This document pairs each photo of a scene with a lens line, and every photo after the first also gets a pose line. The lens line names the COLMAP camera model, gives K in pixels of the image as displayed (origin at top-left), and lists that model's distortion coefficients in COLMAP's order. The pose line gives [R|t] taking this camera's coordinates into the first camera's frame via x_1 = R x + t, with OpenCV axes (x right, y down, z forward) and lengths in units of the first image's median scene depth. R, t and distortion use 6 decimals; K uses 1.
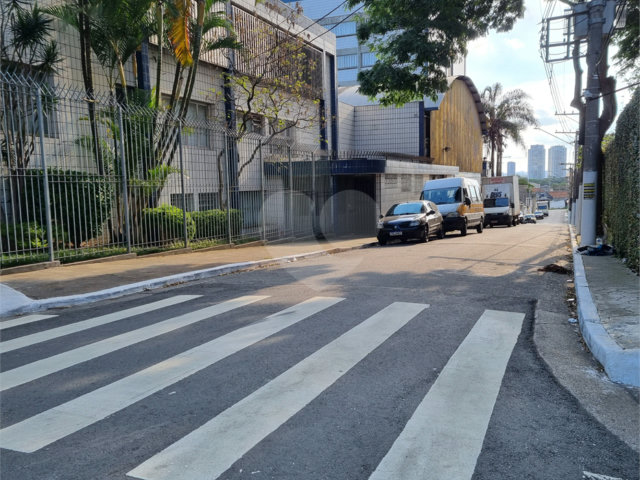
lens RADIAL K [[469.7, 0, 320.0], [0, 469.7, 240.0], [0, 0, 1]] dist [0.055058, -0.053870]
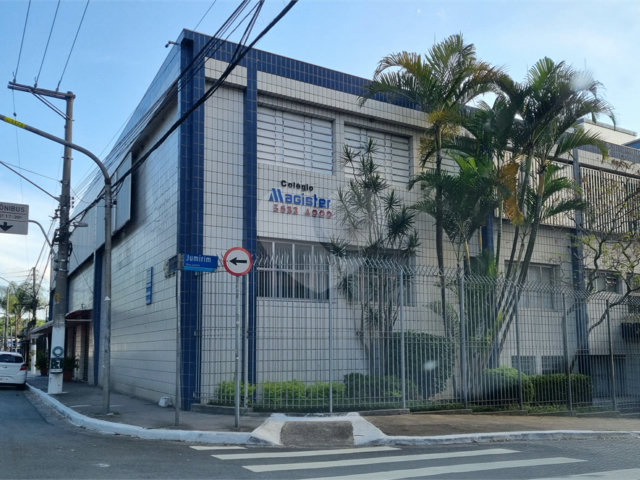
lens RADIAL K [[632.4, 0, 321.8], [0, 632.4, 235.0], [0, 0, 1]] dist [0.102335, -0.174539]
pose [[0.774235, -0.103718, -0.624342, 0.268213], [-0.085322, 0.960370, -0.265347, 0.054977], [0.627120, 0.258711, 0.734703, -0.349985]]
